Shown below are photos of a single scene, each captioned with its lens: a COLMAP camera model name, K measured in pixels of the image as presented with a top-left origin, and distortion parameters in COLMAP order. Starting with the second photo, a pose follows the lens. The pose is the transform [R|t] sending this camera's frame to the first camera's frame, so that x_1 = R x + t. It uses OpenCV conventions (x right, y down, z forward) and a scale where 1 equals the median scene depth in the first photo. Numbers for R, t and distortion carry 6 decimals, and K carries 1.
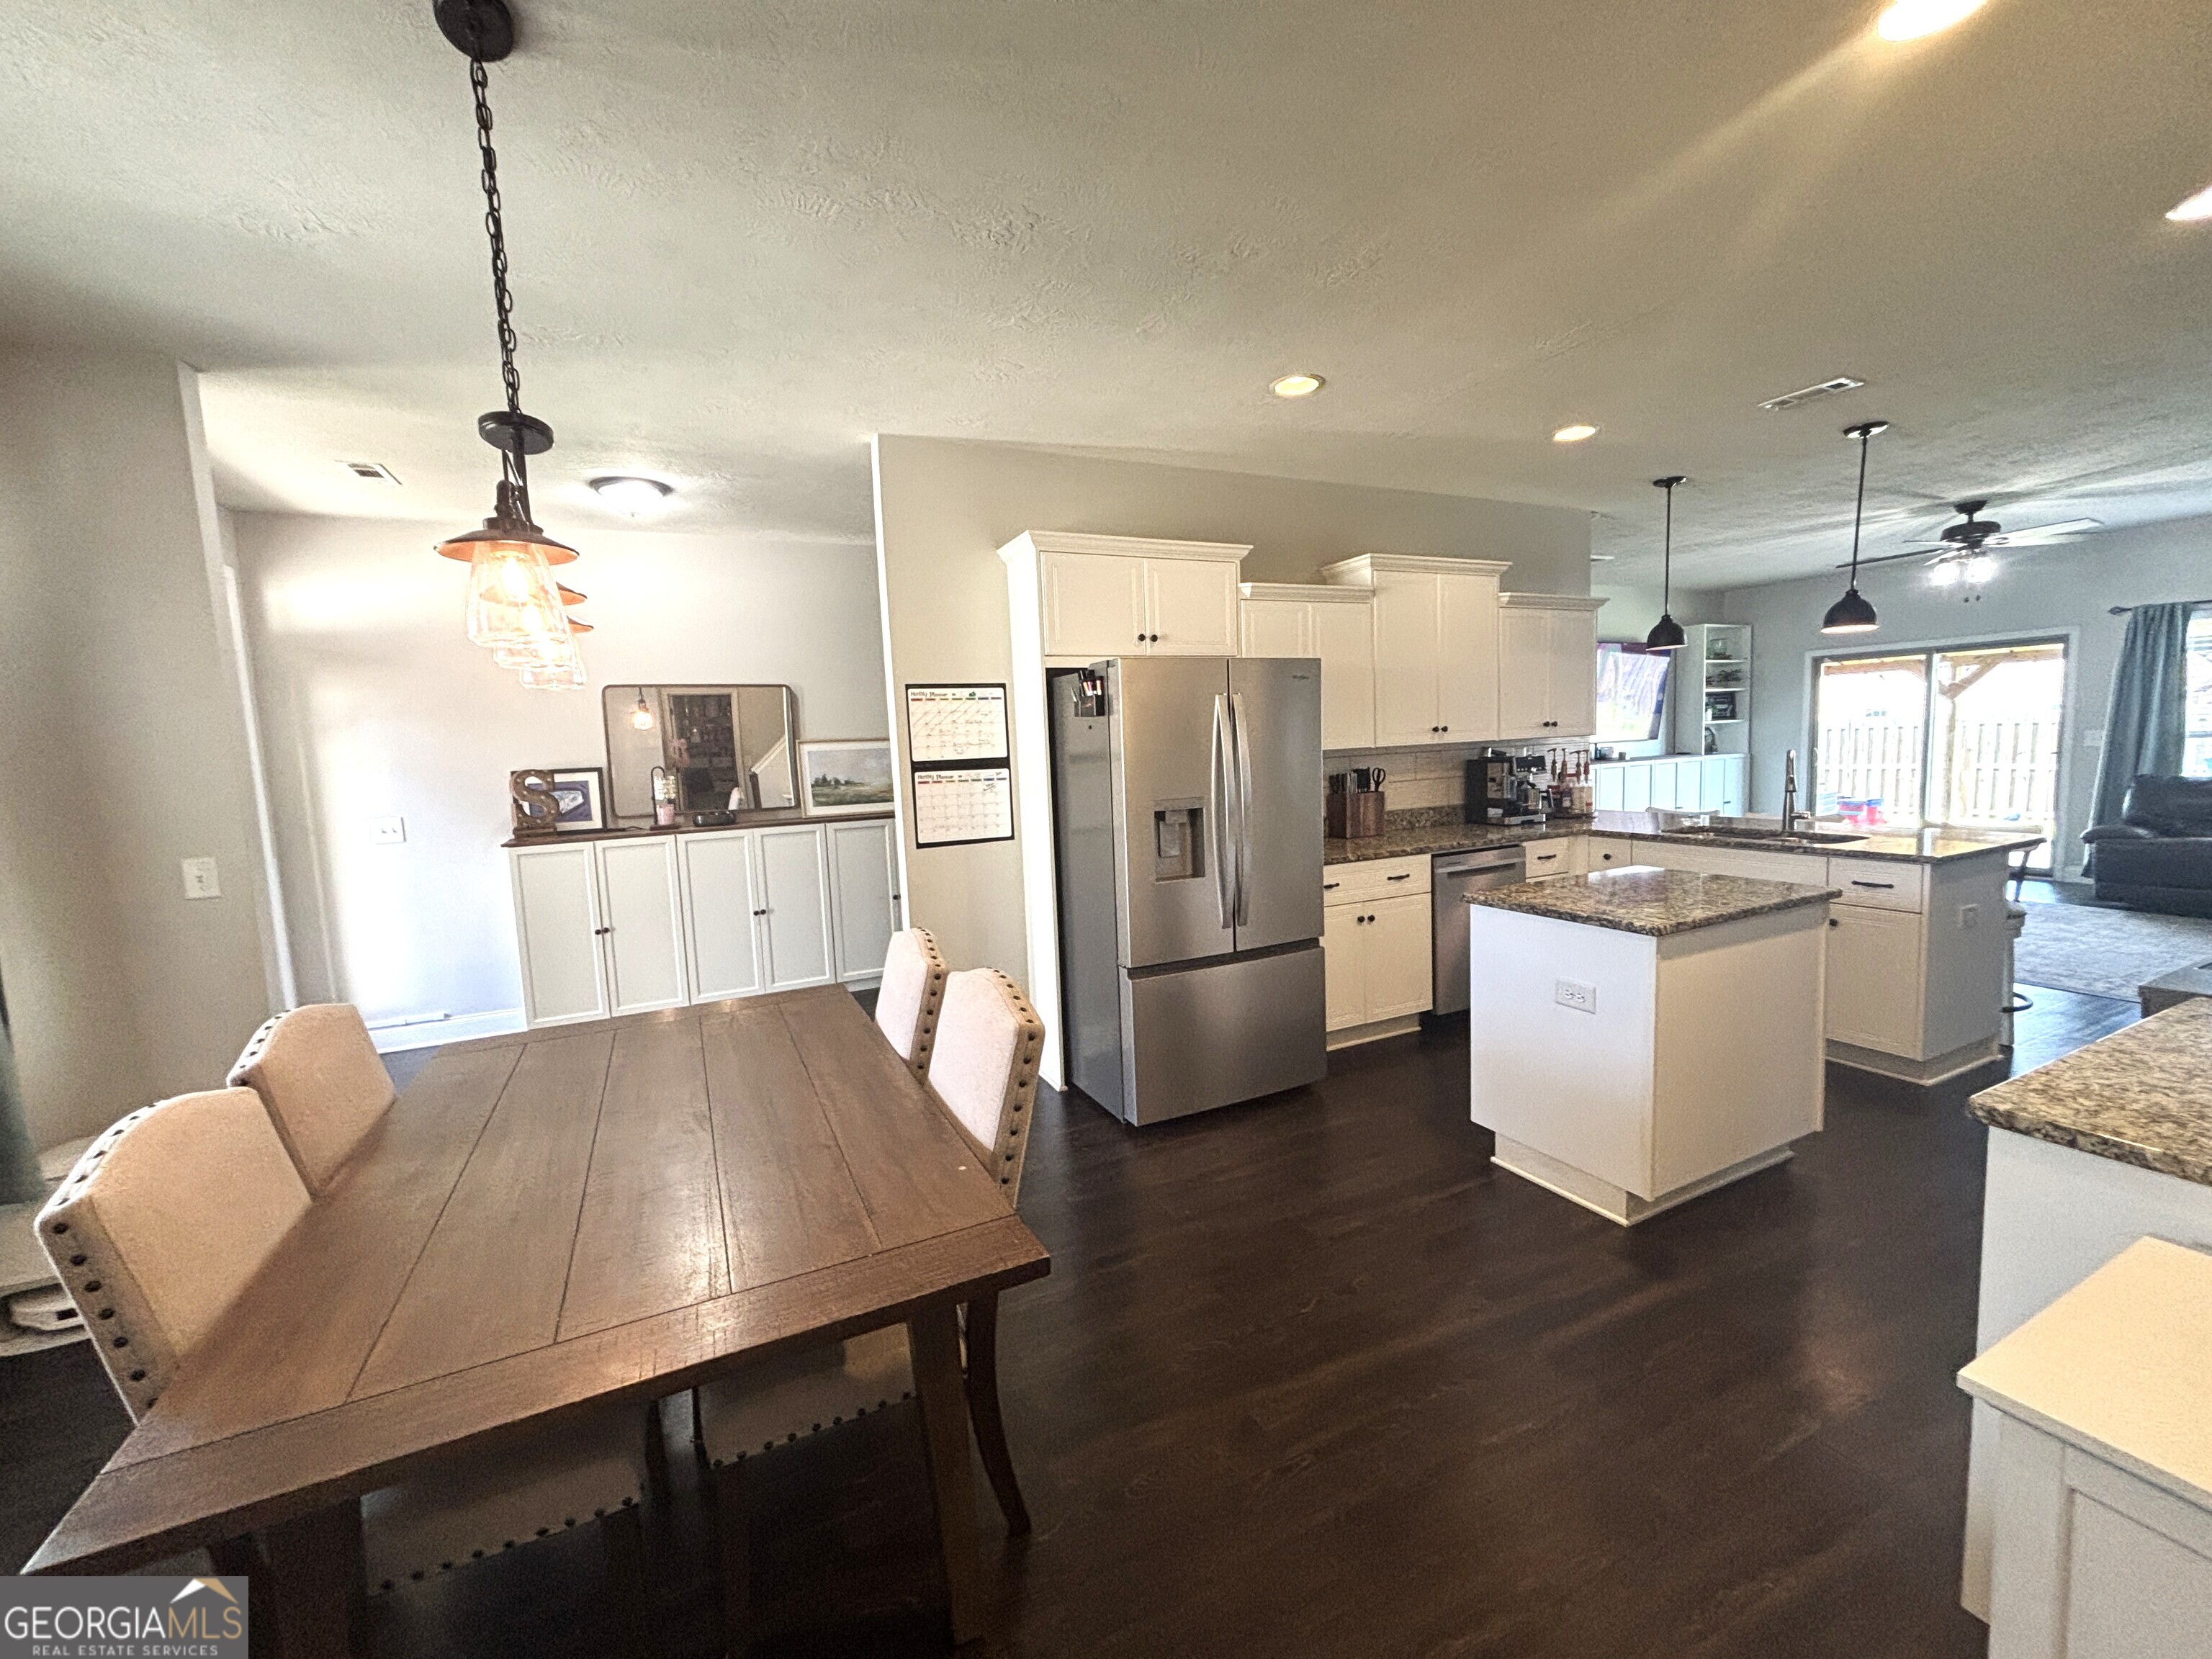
lens RADIAL K [[887.8, 0, 1102.7], [0, 887.8, 827.8], [0, 0, 1]] dist [-0.001388, -0.000235]
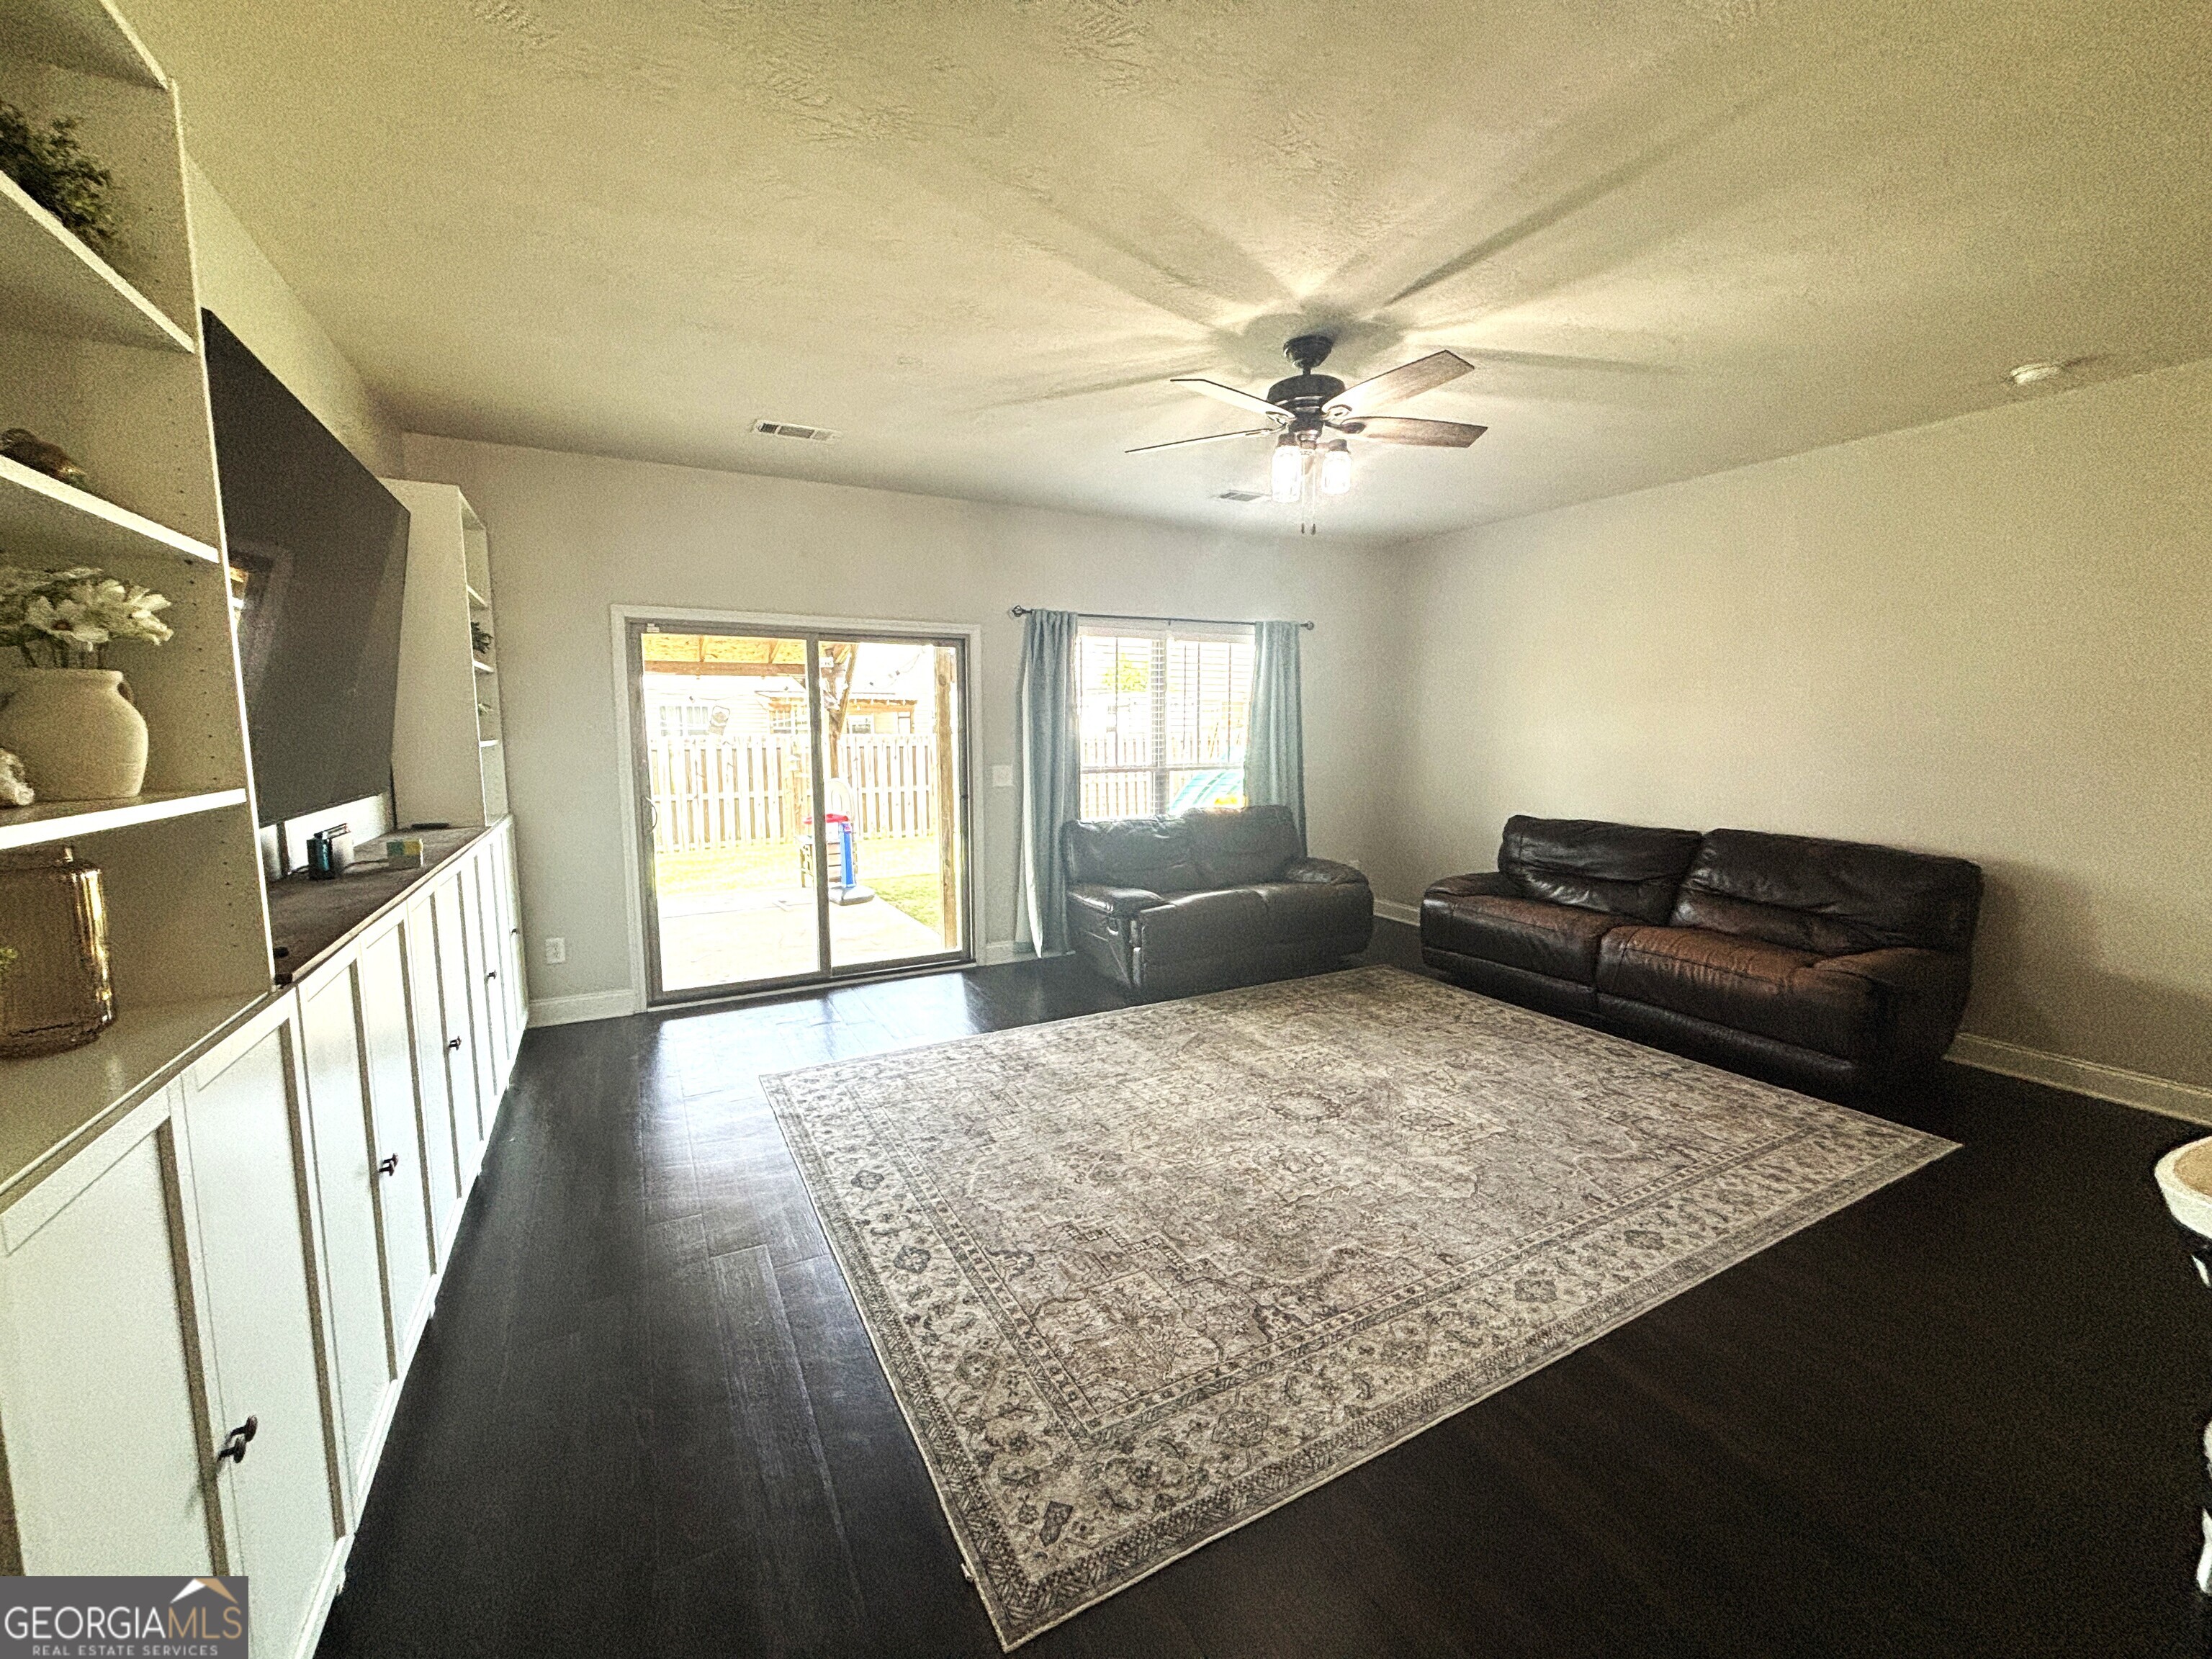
lens RADIAL K [[887.8, 0, 1102.7], [0, 887.8, 827.8], [0, 0, 1]] dist [-0.001388, -0.000235]
pose [[-0.034105, -0.073391, 0.996720, 0.559836], [0.105389, 0.991476, 0.076611, -0.169755], [-0.993846, 0.107656, -0.026080, 1.503940]]
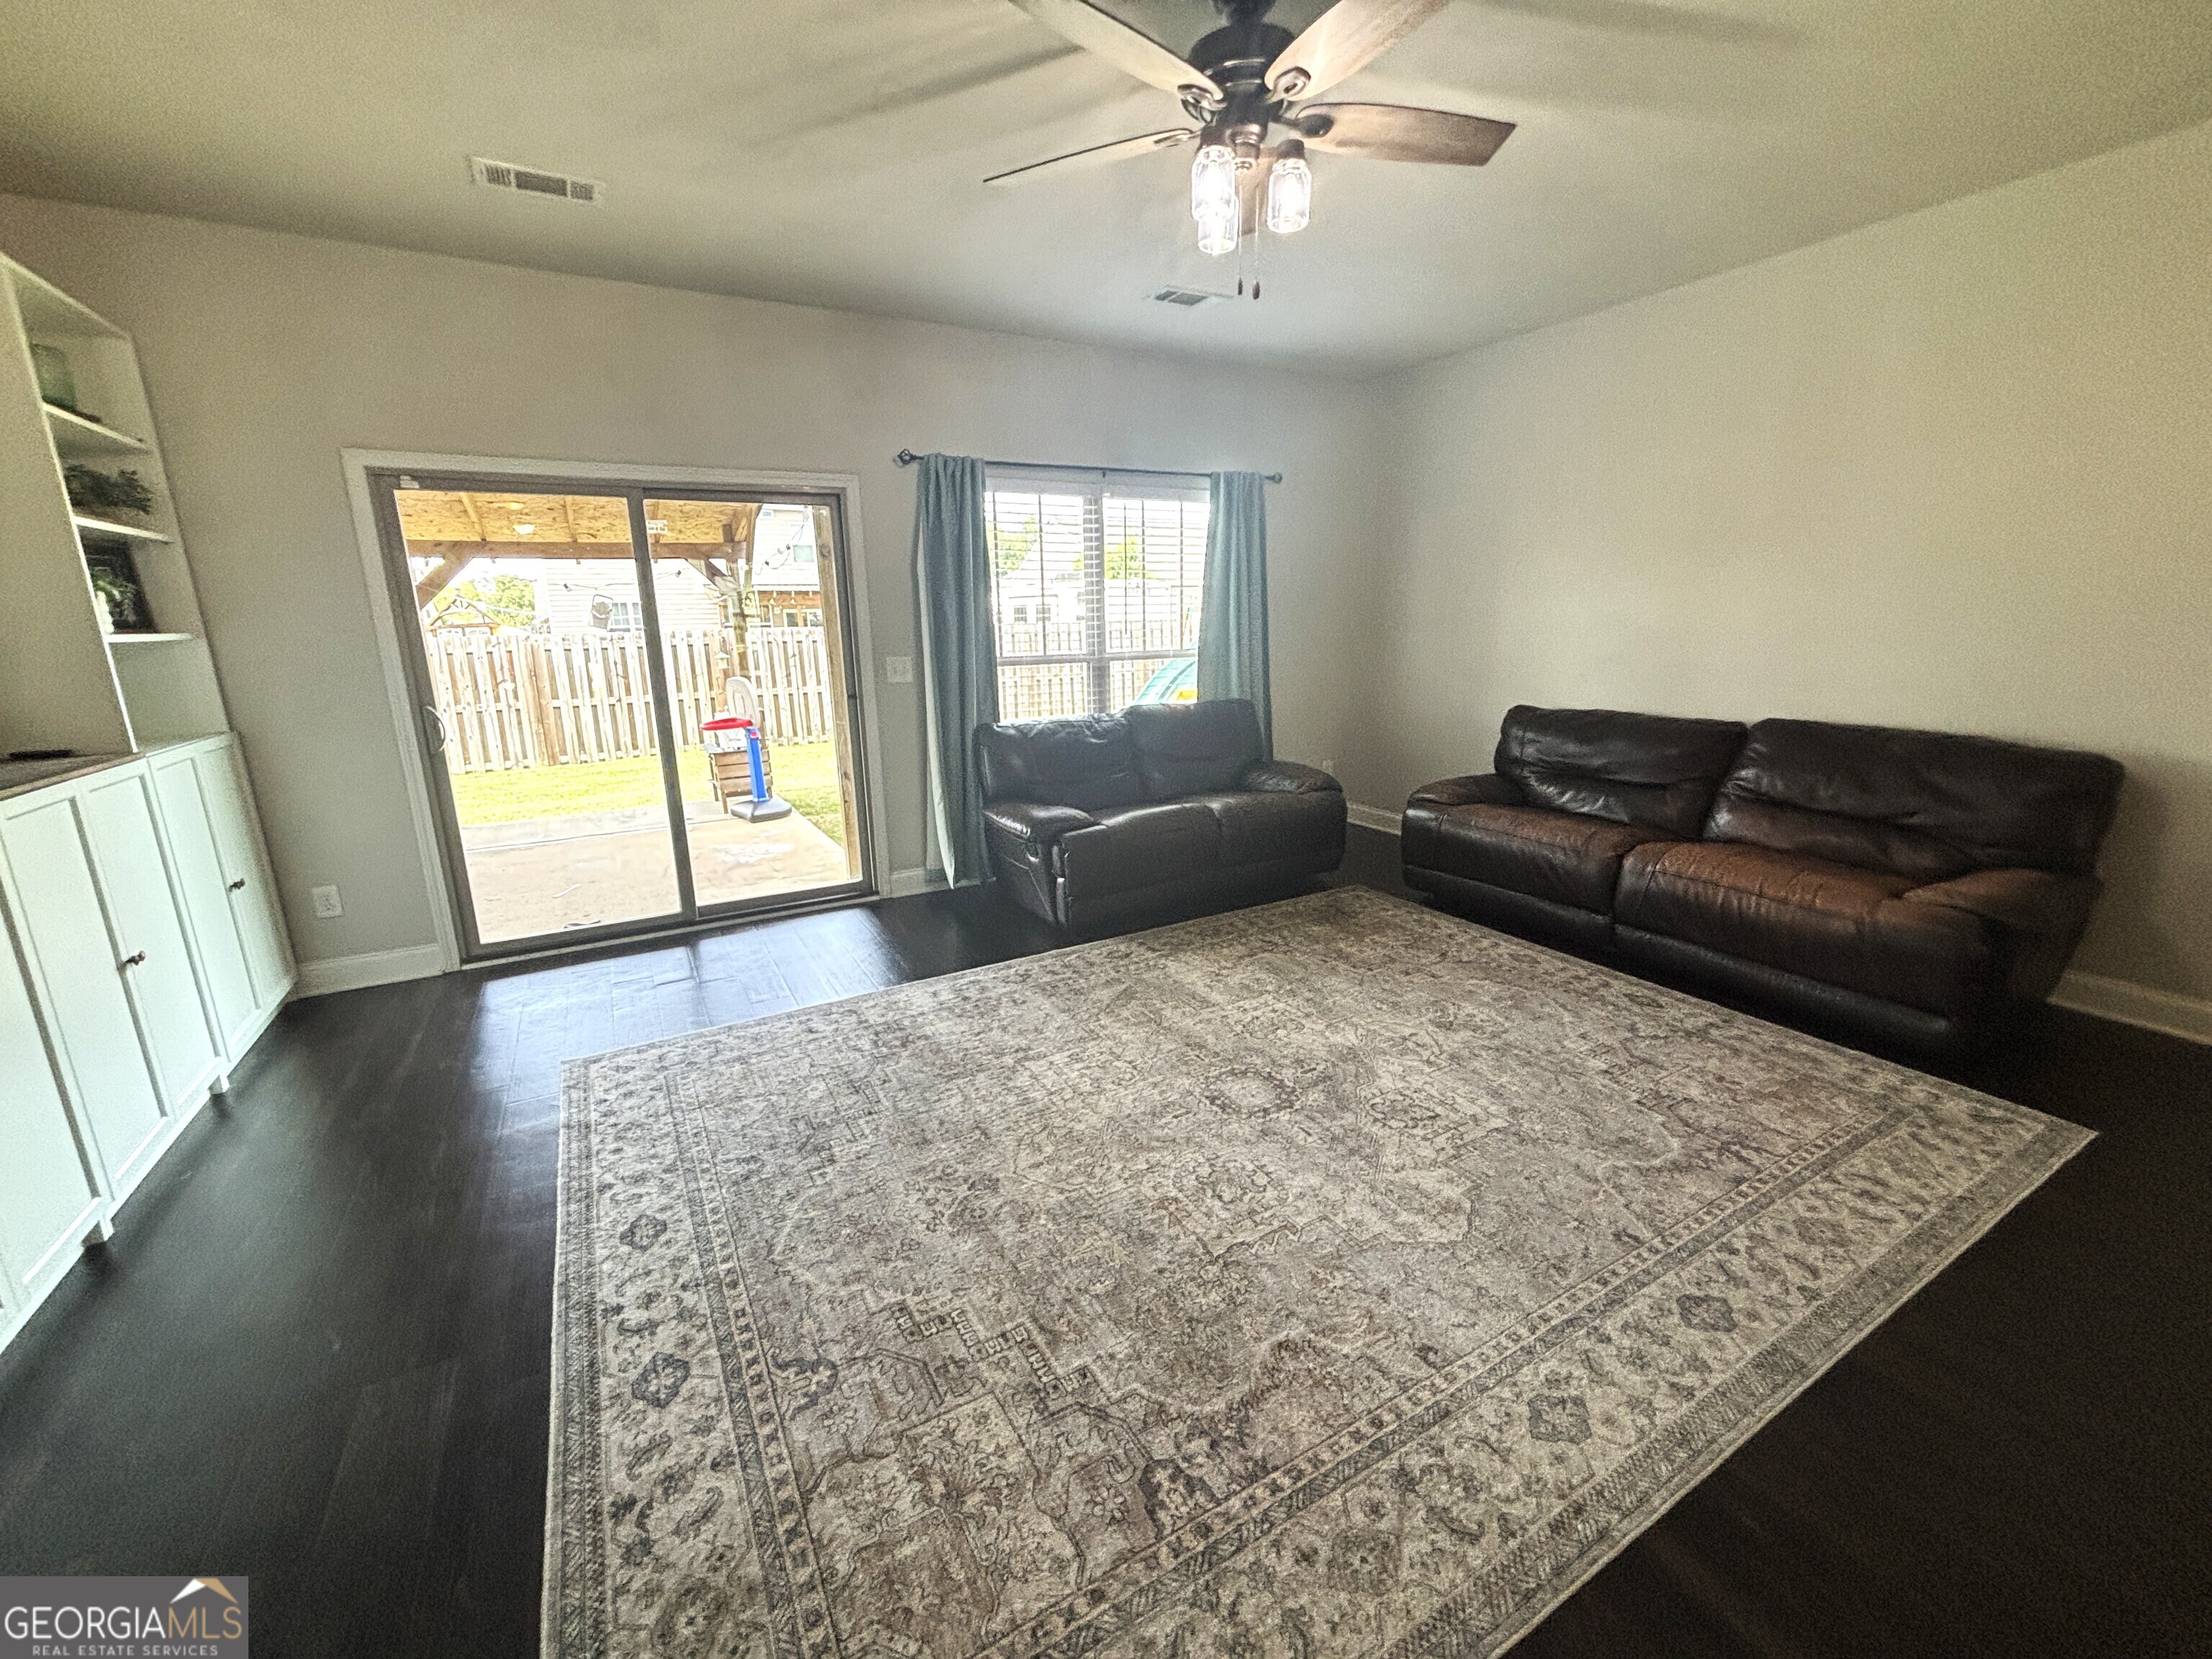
lens RADIAL K [[890.7, 0, 1101.1], [0, 890.7, 828.3], [0, 0, 1]] dist [-0.000188, 0.000789]
pose [[-0.053638, -0.189591, 0.980397, 0.754883], [0.123739, 0.972981, 0.194927, -0.155763], [-0.990864, 0.131769, -0.028729, 1.427932]]
